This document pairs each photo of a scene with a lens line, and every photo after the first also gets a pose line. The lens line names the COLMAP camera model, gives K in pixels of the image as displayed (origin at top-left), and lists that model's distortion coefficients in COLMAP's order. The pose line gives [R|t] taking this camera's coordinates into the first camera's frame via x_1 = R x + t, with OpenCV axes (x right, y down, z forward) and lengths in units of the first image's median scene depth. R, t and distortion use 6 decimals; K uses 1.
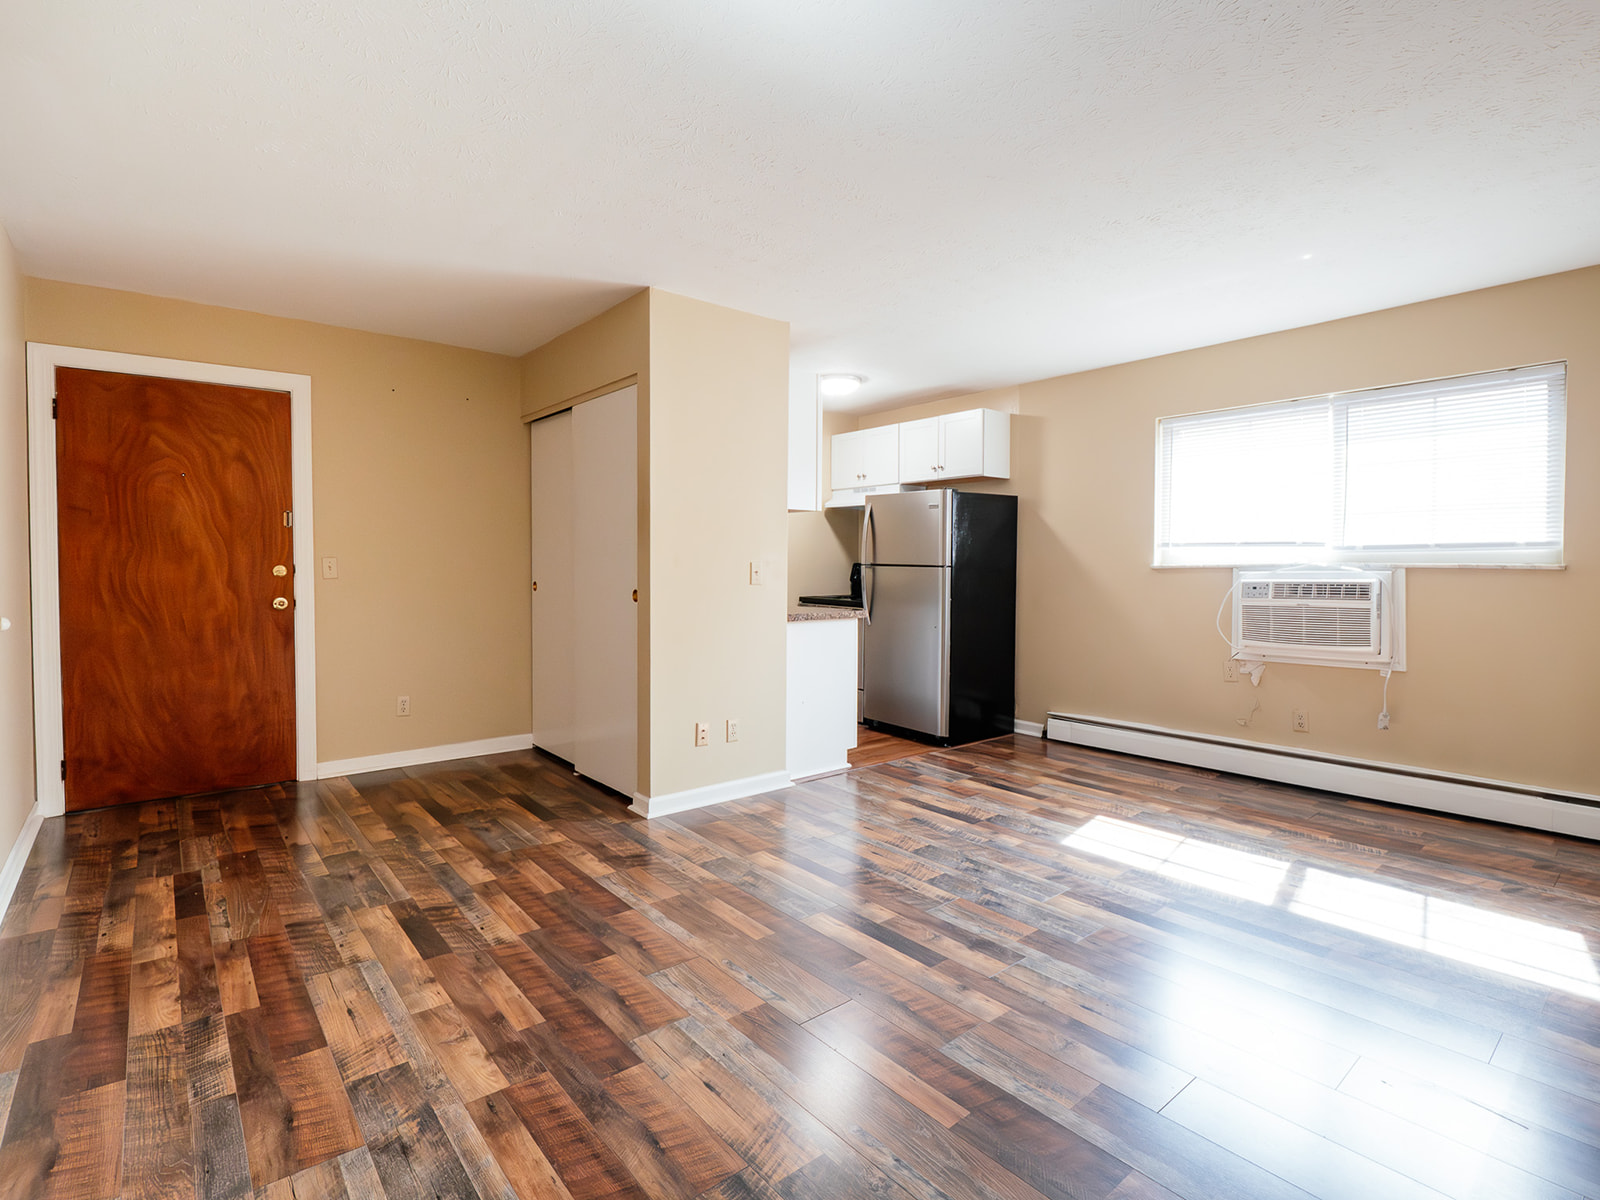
lens RADIAL K [[780.1, 0, 789.1], [0, 780.1, 589.6], [0, 0, 1]] dist [-0.004095, -0.001607]
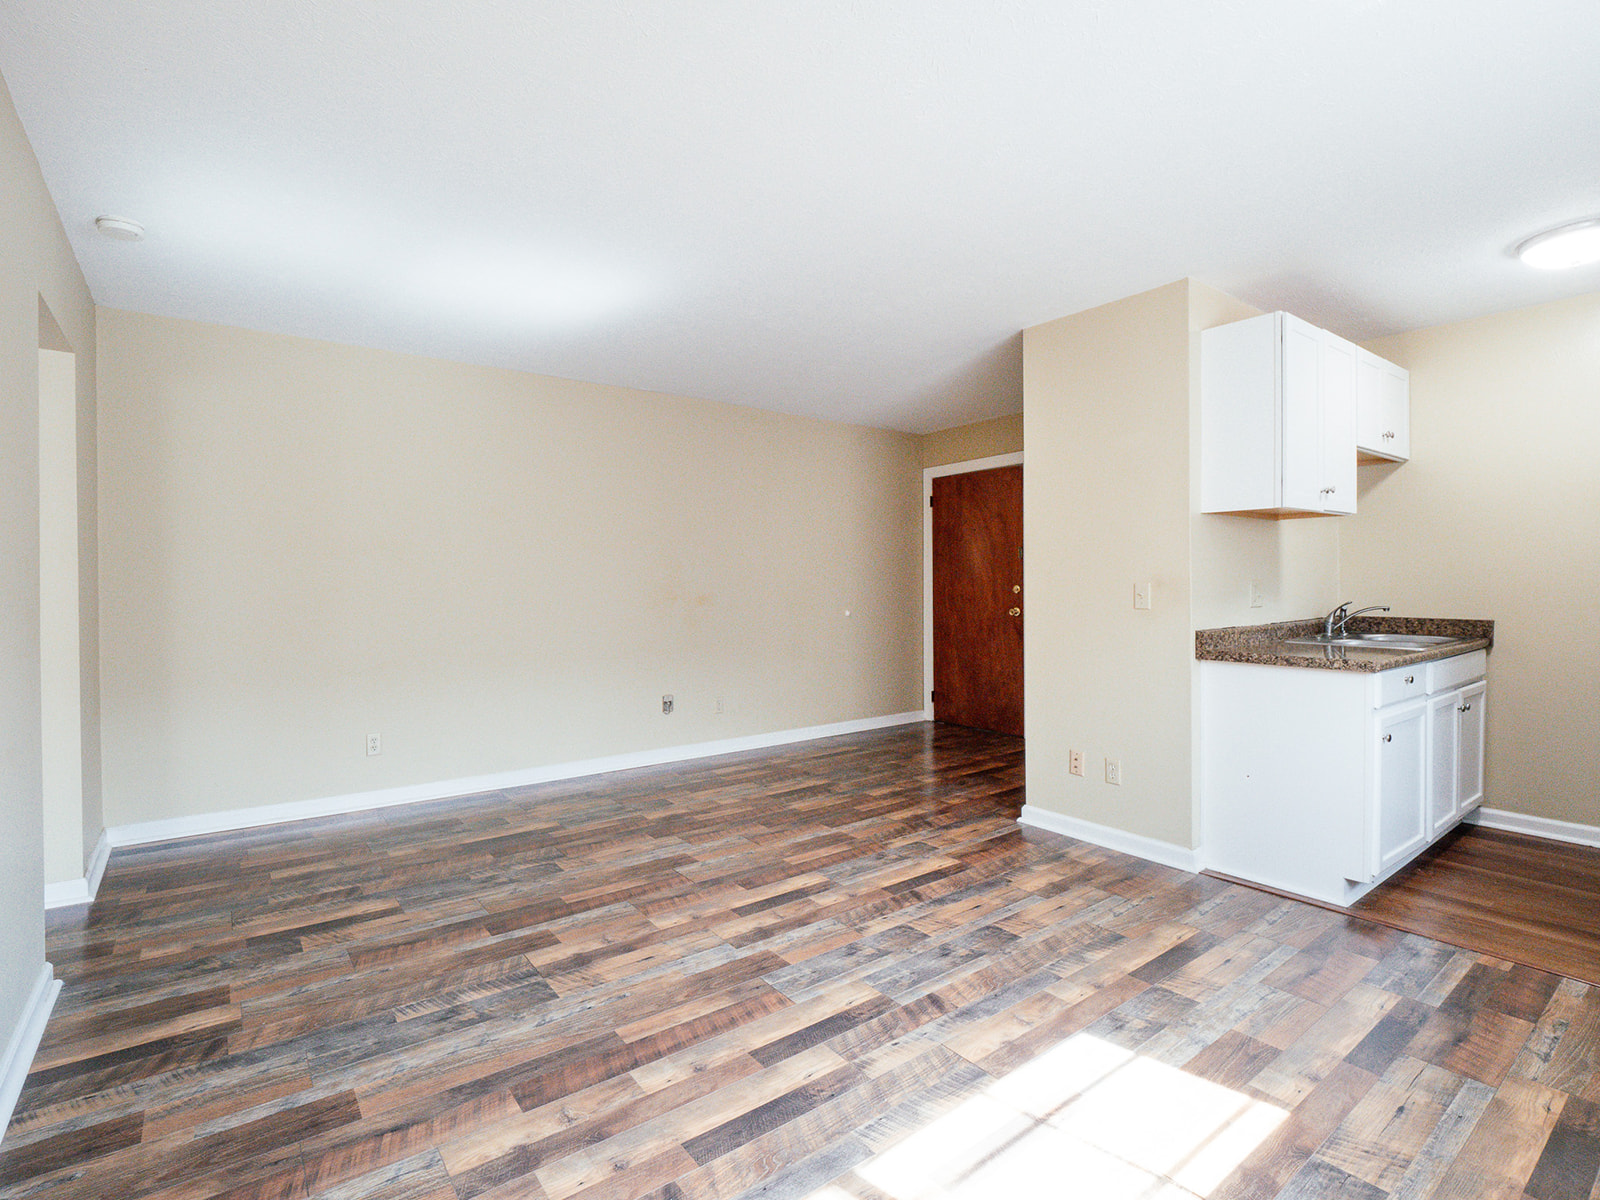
lens RADIAL K [[780.1, 0, 792.7], [0, 780.1, 587.9], [0, 0, 1]] dist [-0.004095, -0.001607]
pose [[-0.046520, 0.005536, -0.998902, 1.095384], [-0.026042, 0.999638, 0.006753, -0.033772], [0.998578, 0.026328, -0.046359, 0.879184]]
